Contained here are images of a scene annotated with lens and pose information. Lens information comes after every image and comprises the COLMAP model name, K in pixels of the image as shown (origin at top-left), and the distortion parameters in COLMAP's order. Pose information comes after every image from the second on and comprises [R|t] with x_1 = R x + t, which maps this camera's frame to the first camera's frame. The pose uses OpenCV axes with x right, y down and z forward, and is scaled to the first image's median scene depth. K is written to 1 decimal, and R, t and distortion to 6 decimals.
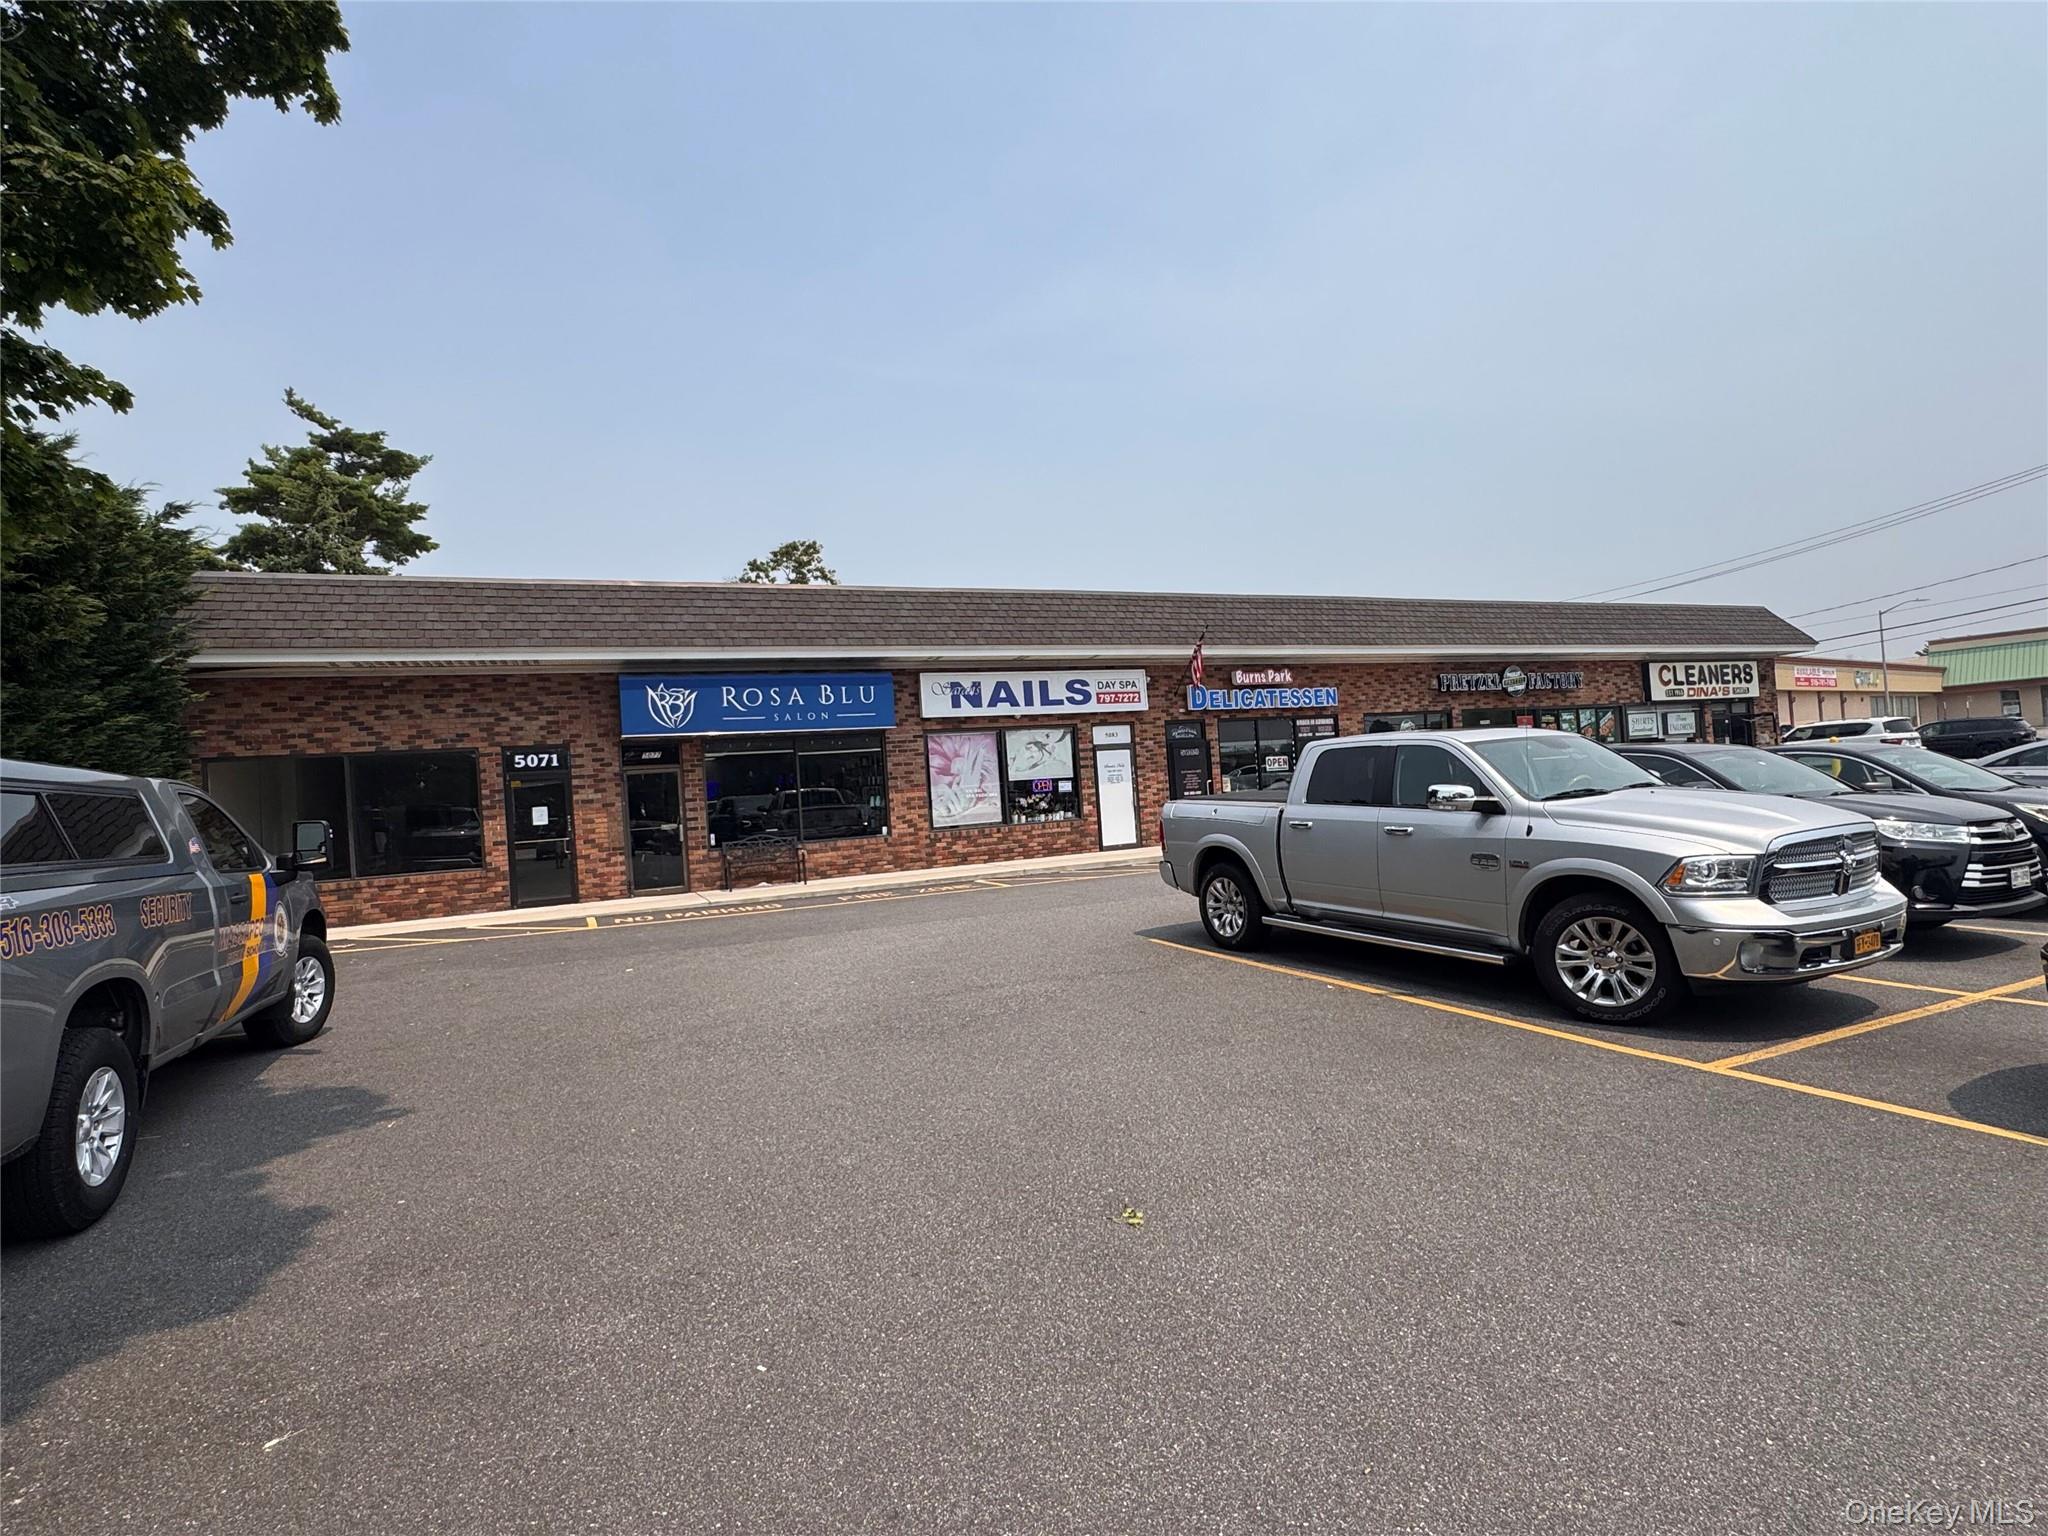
lens RADIAL K [[1018.4, 0, 1022.7], [0, 1018.4, 750.9], [0, 0, 1]] dist [0.013098, -0.000021]
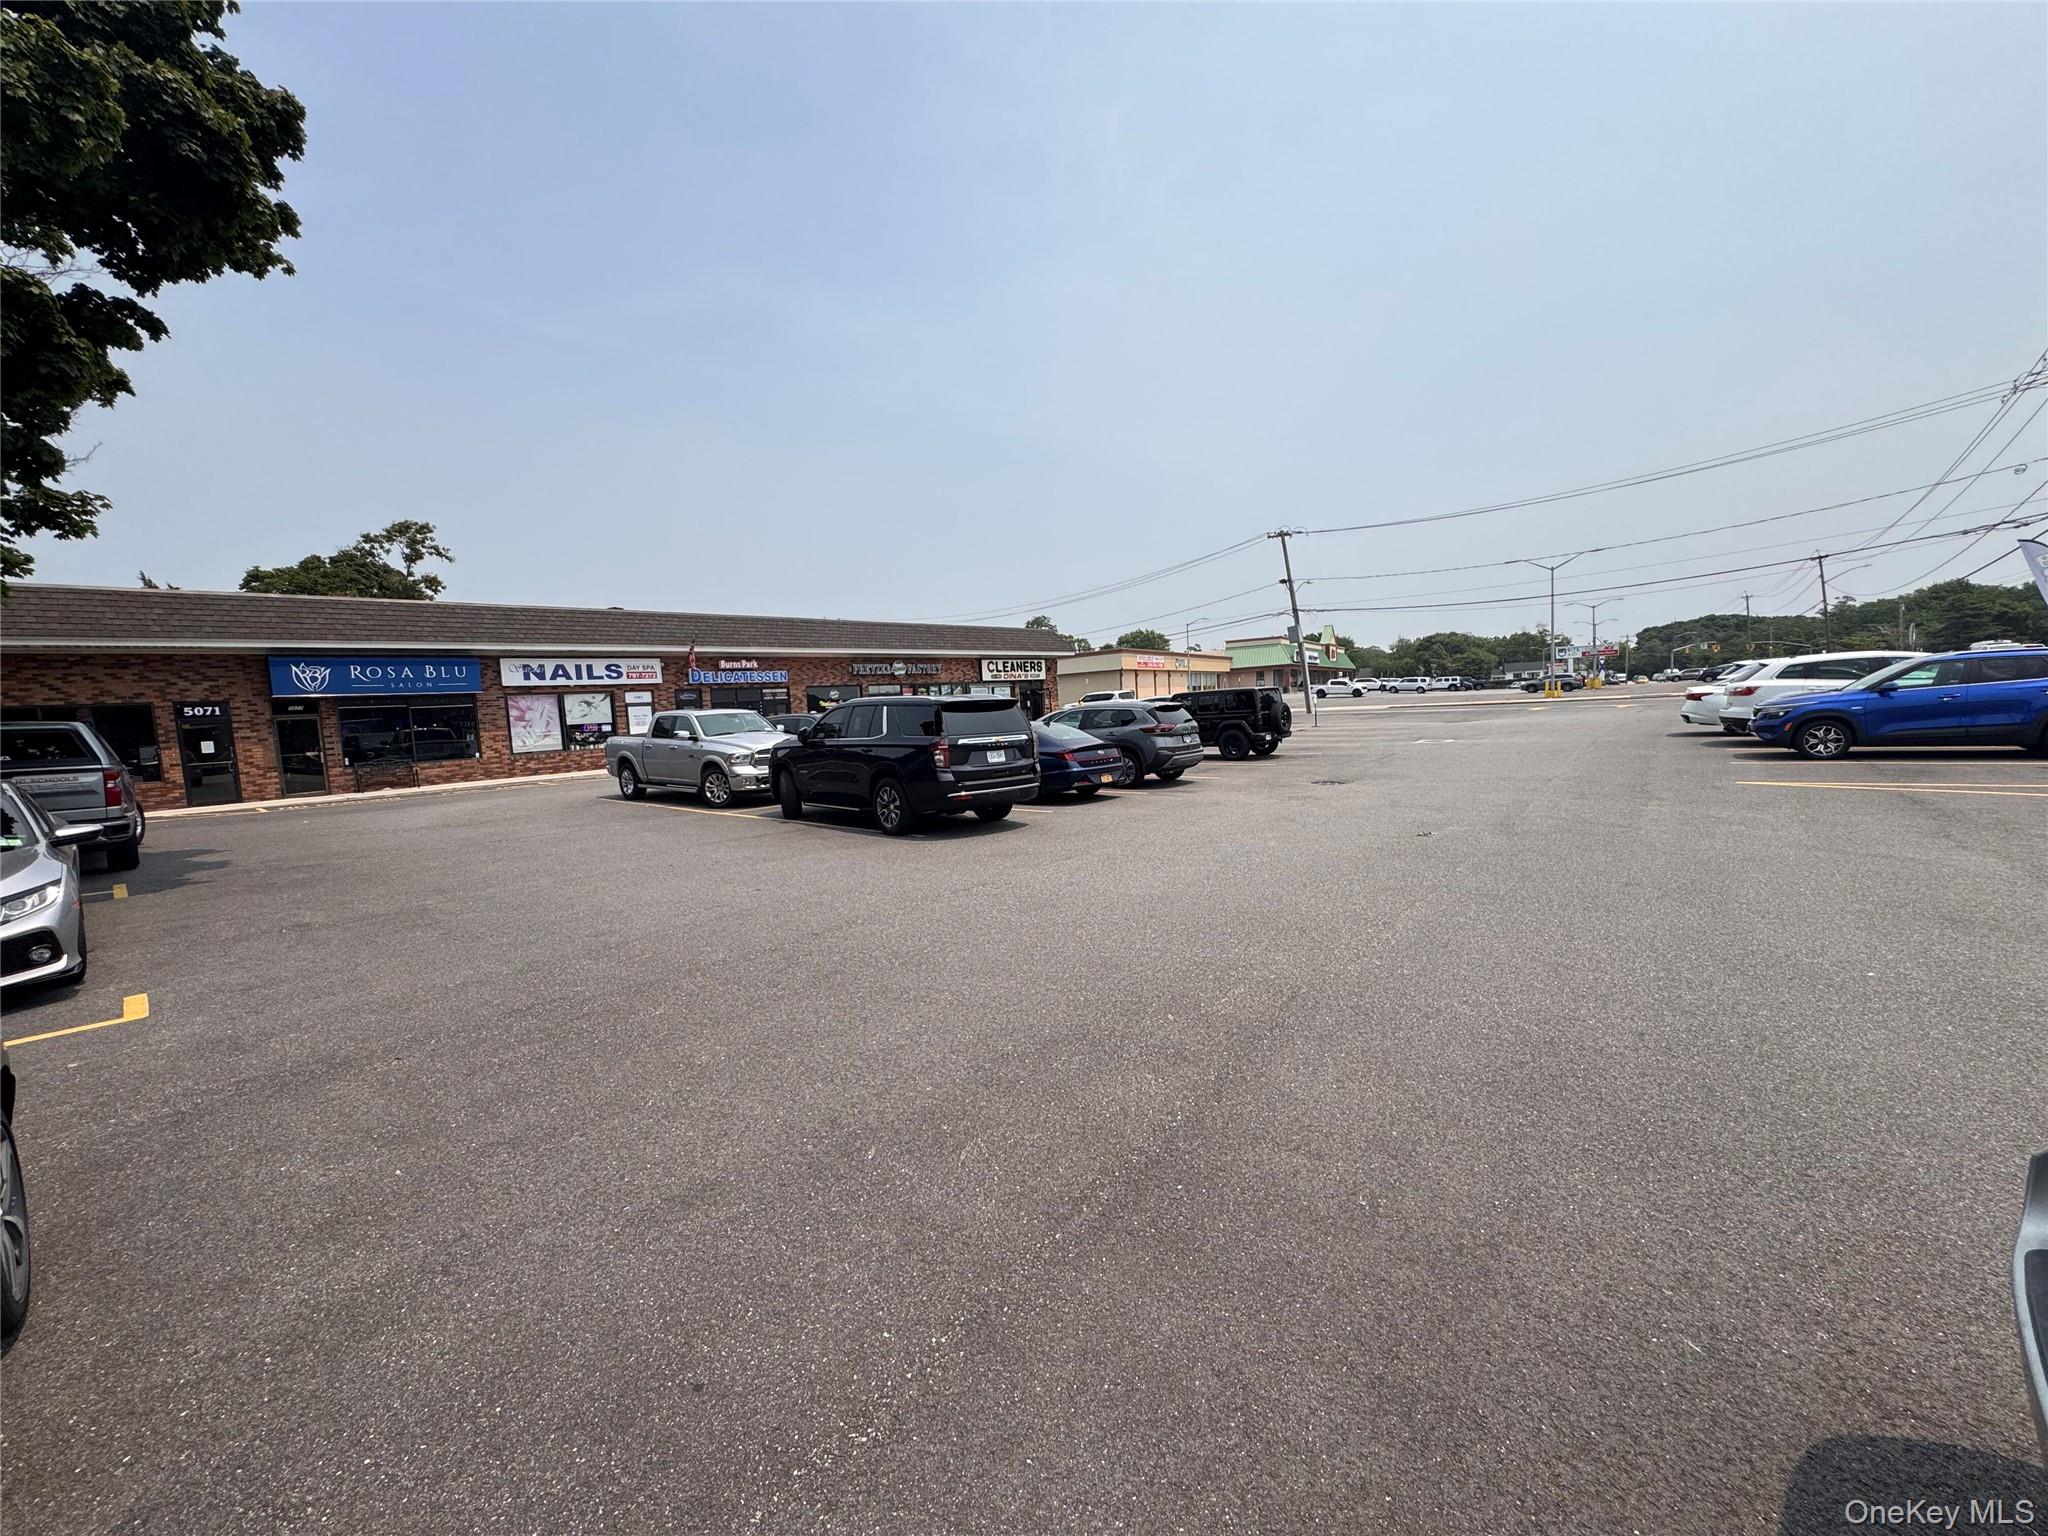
lens RADIAL K [[821.0, 0, 1035.5], [0, 821.0, 763.2], [0, 0, 1]] dist [-0.007724, 0.001352]
pose [[0.912004, -0.015819, 0.409877, 0.158532], [-0.018059, 0.996739, 0.078650, -0.031070], [-0.409784, -0.079131, 0.908744, -0.620123]]
